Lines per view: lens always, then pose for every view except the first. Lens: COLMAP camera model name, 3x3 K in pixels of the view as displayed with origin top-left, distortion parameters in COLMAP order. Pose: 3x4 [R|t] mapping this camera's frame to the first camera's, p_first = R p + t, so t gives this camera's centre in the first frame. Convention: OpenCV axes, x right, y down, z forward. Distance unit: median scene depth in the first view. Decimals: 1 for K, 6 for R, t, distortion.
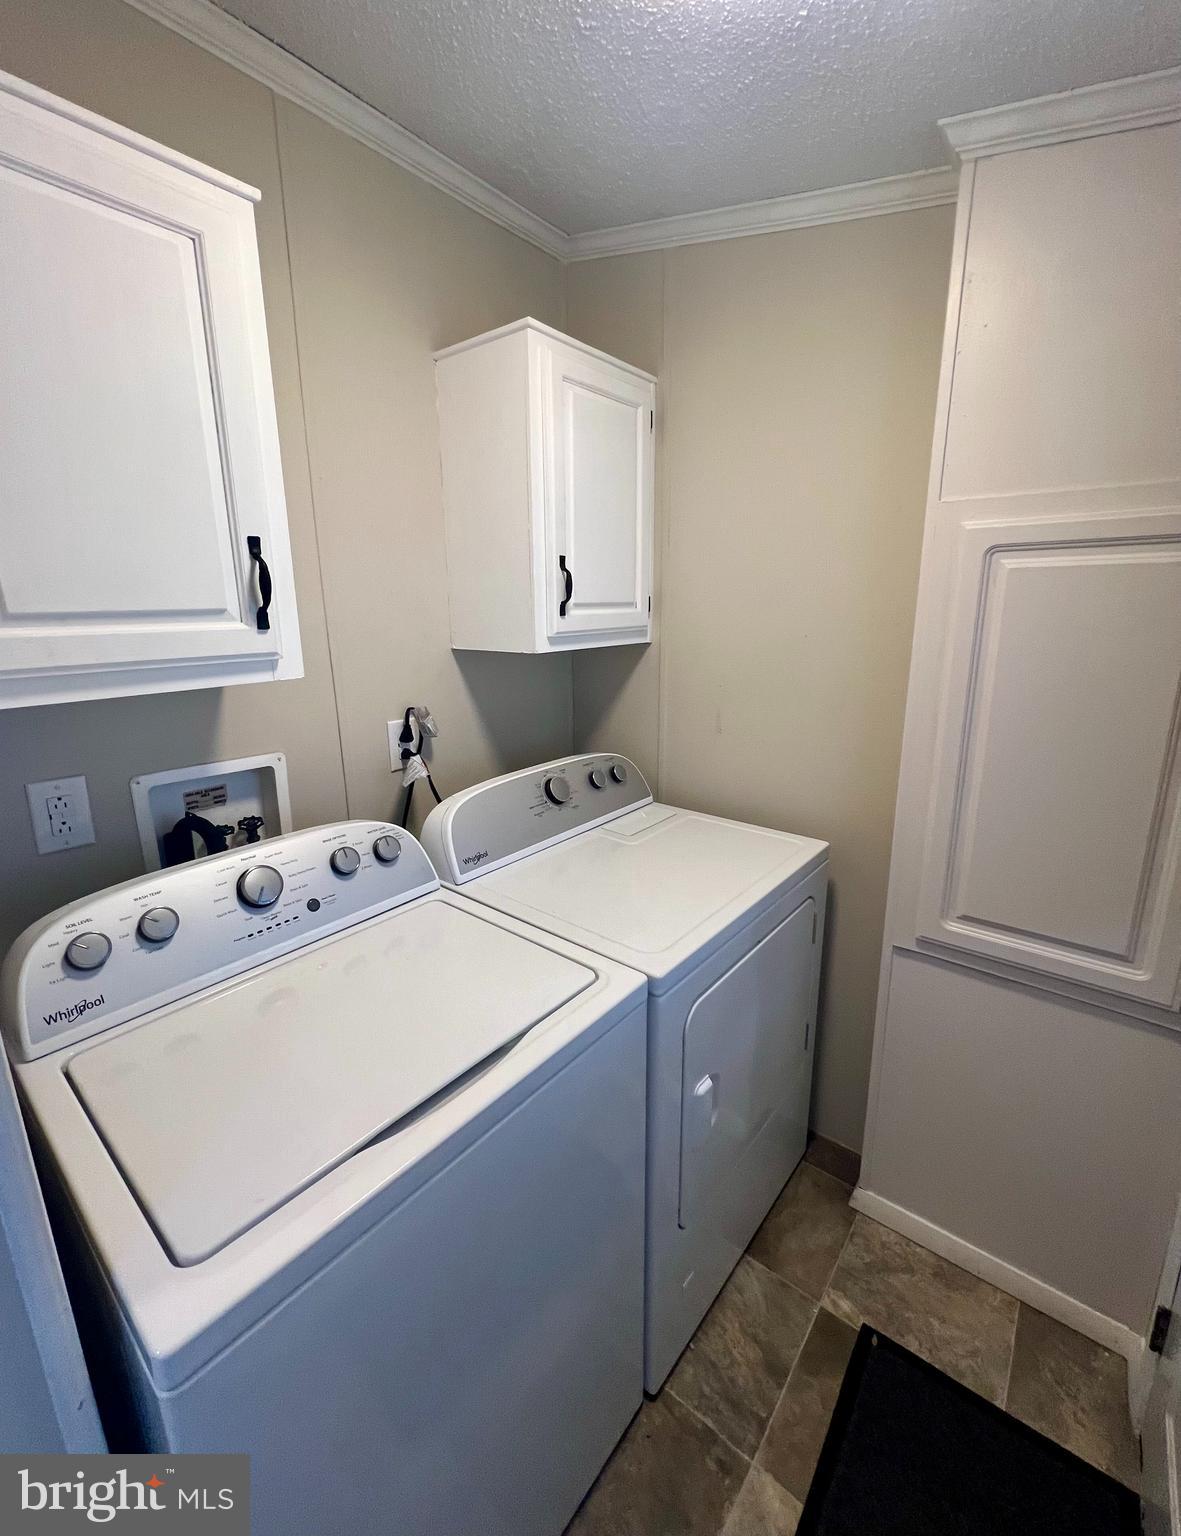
lens RADIAL K [[633.8, 0, 588.4], [0, 633.8, 754.2], [0, 0, 1]] dist [-0.003215, 0.000303]
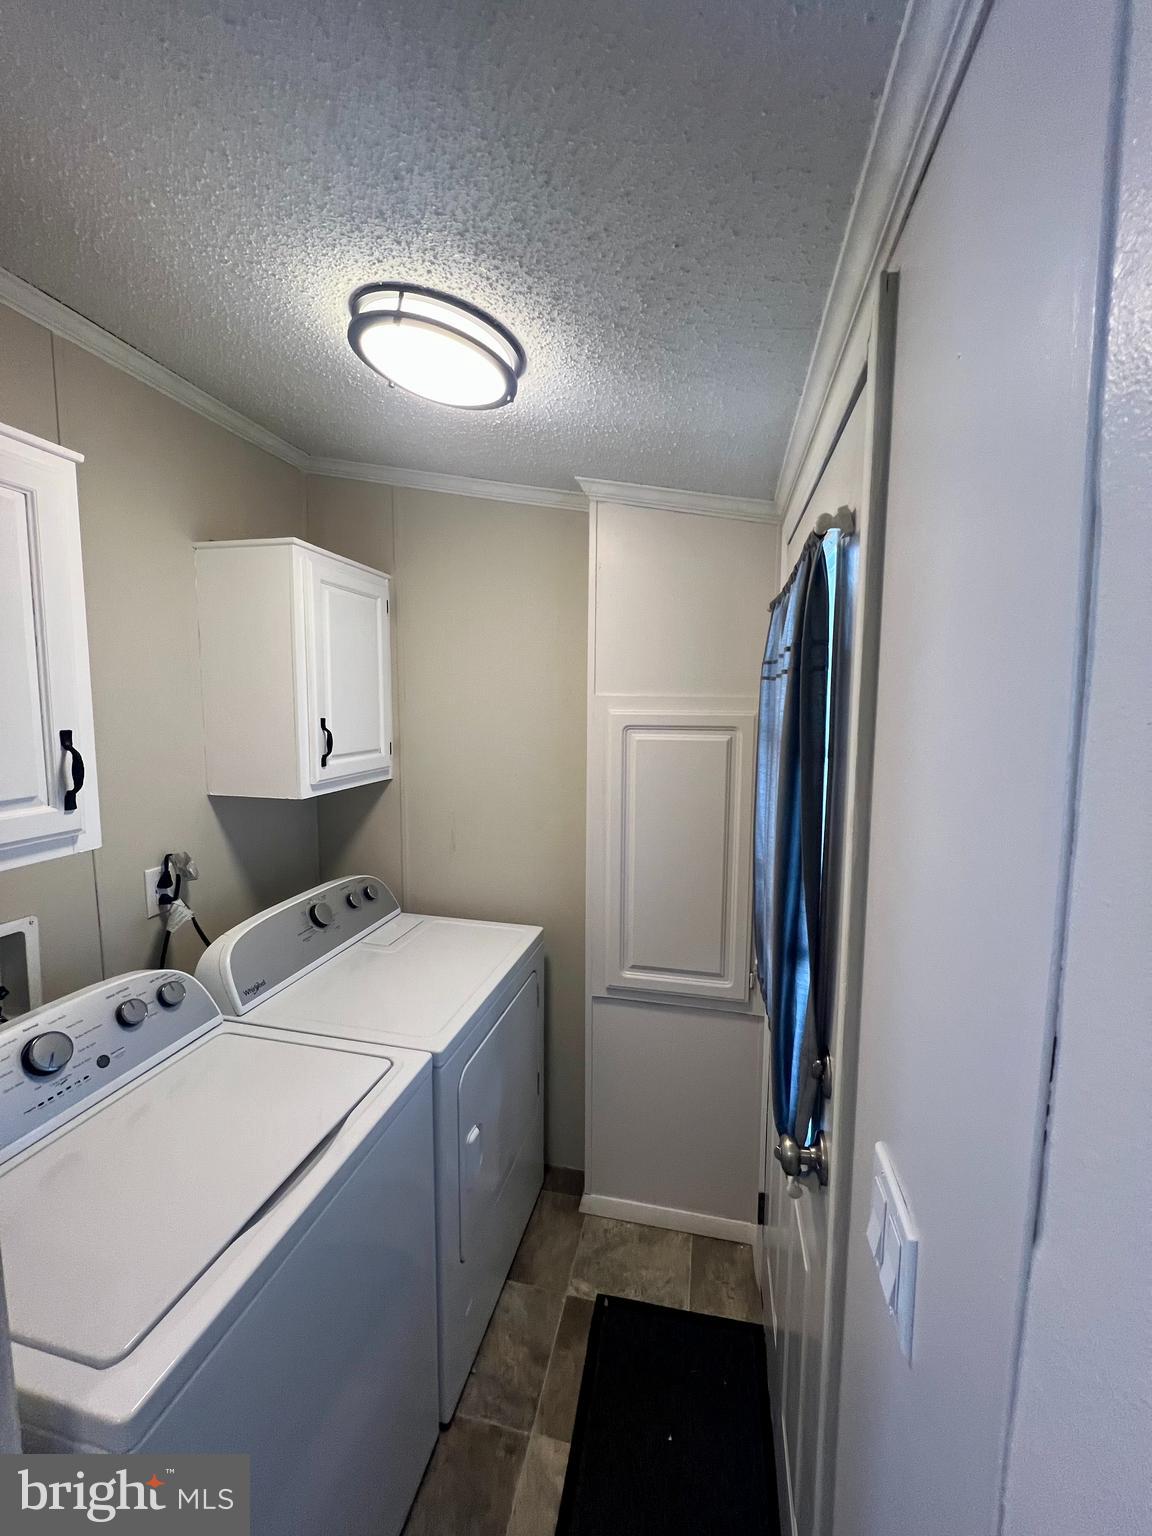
lens RADIAL K [[614.8, 0, 578.8], [0, 614.8, 765.8], [0, 0, 1]] dist [-0.002009, 0.000191]
pose [[0.894057, -0.026982, 0.447140, -0.139859], [0.083345, 0.990774, -0.106863, -0.060636], [-0.440132, 0.132808, 0.888058, -0.262562]]
